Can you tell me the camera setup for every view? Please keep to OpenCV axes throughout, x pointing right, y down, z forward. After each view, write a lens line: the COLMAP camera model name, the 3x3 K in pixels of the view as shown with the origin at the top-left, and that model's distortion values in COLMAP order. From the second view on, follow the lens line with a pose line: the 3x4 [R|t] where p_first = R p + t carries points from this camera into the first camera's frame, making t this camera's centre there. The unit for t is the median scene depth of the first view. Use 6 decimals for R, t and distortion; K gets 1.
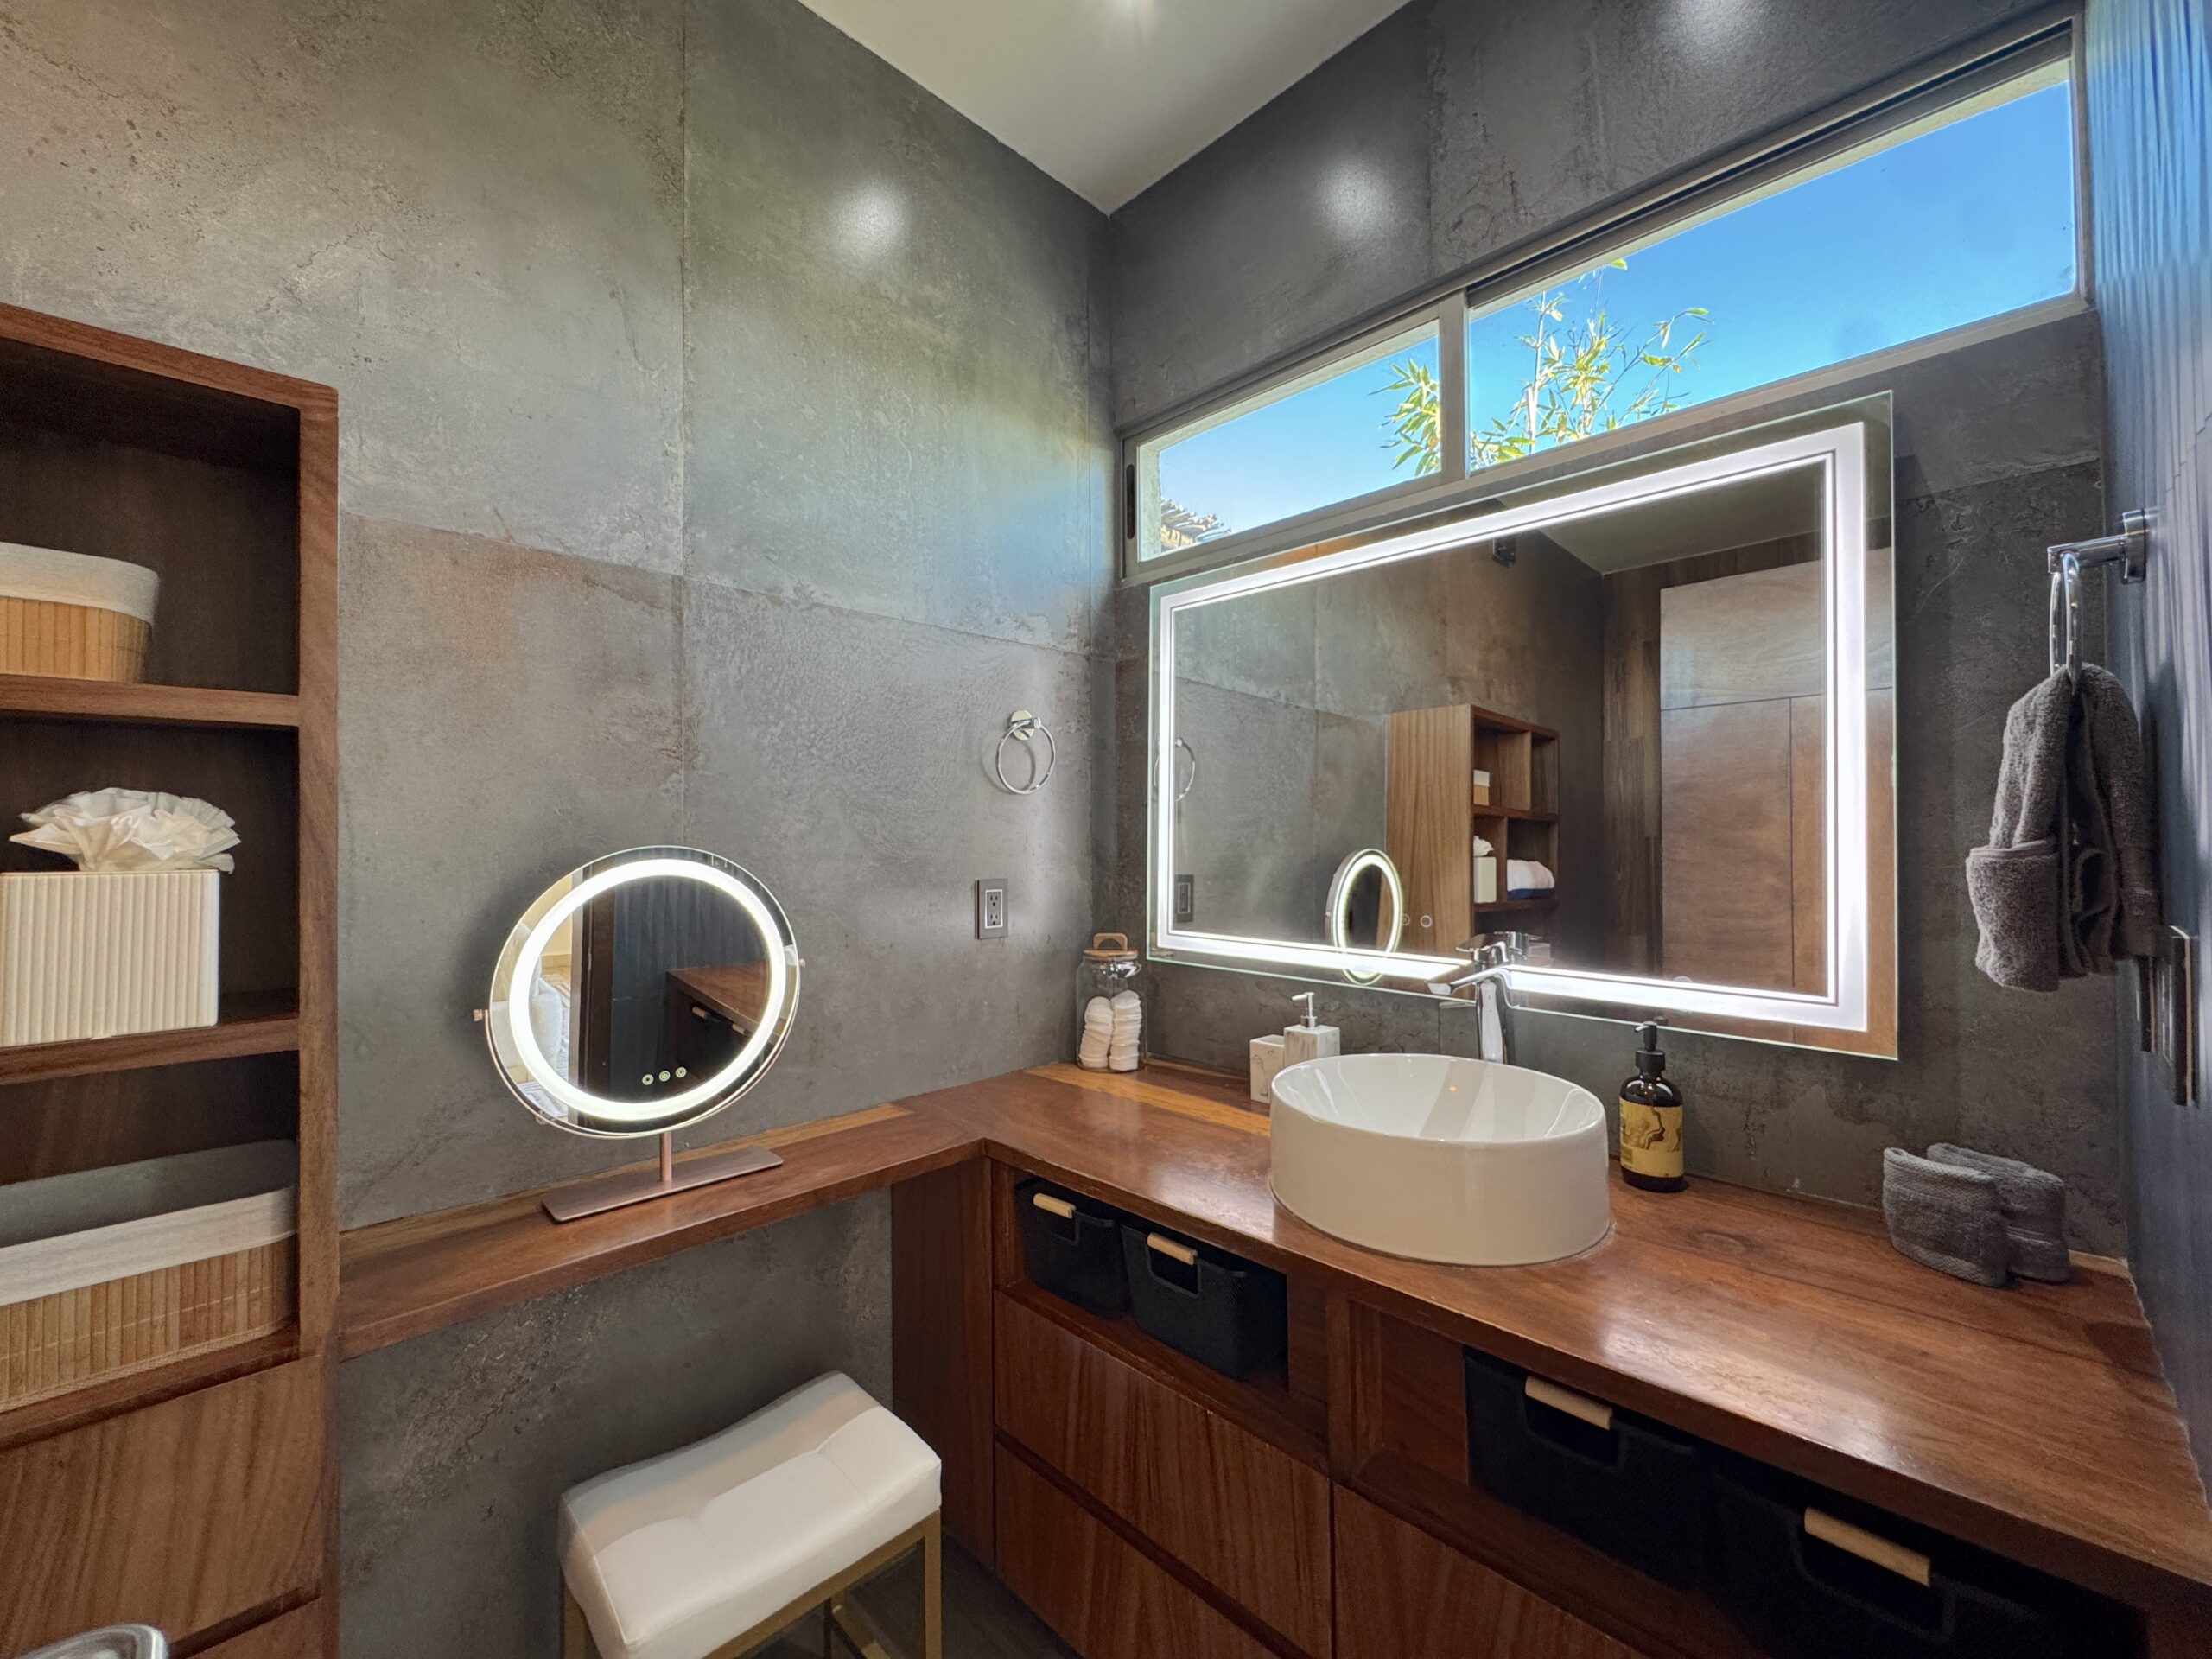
lens RADIAL K [[887.6, 0, 1109.3], [0, 887.6, 823.4], [0, 0, 1]] dist [-0.004065, -0.000301]
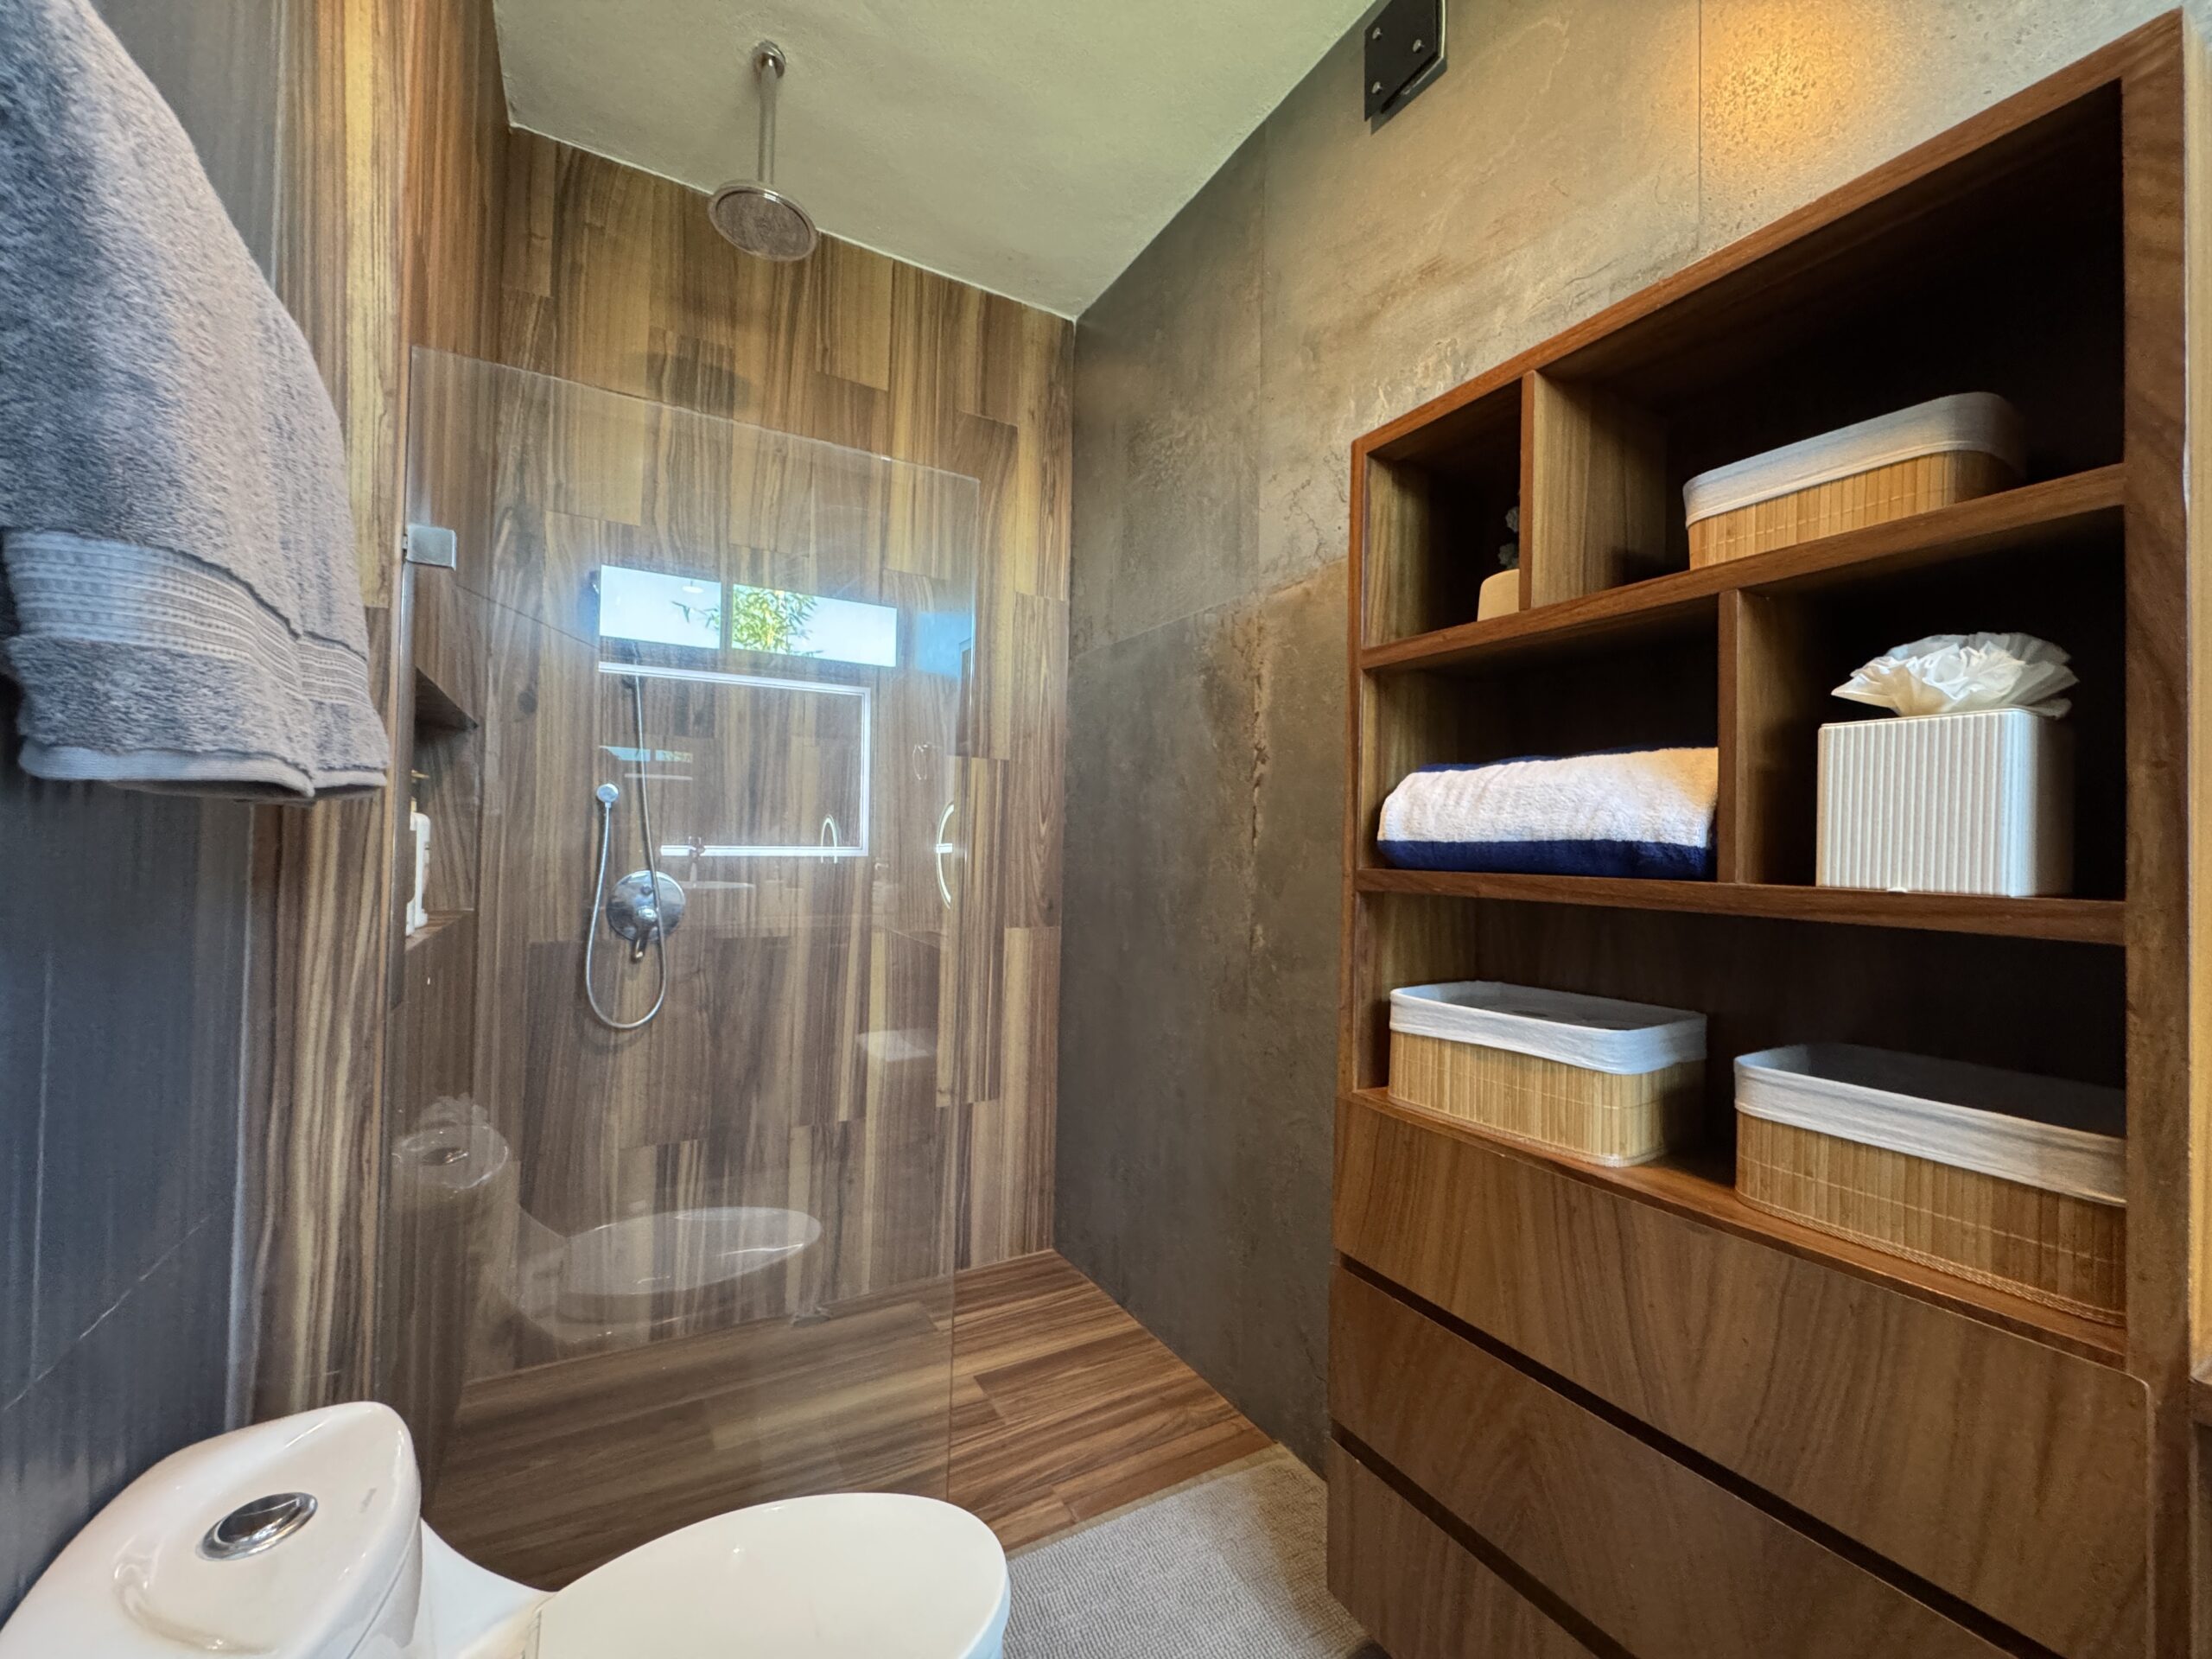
lens RADIAL K [[887.6, 0, 1109.0], [0, 887.6, 832.9], [0, 0, 1]] dist [-0.004065, -0.000301]
pose [[-0.265916, -0.014347, -0.963889, 0.005716], [-0.006705, 0.999893, -0.013033, 0.178126], [0.963973, 0.002998, -0.265983, 0.386839]]
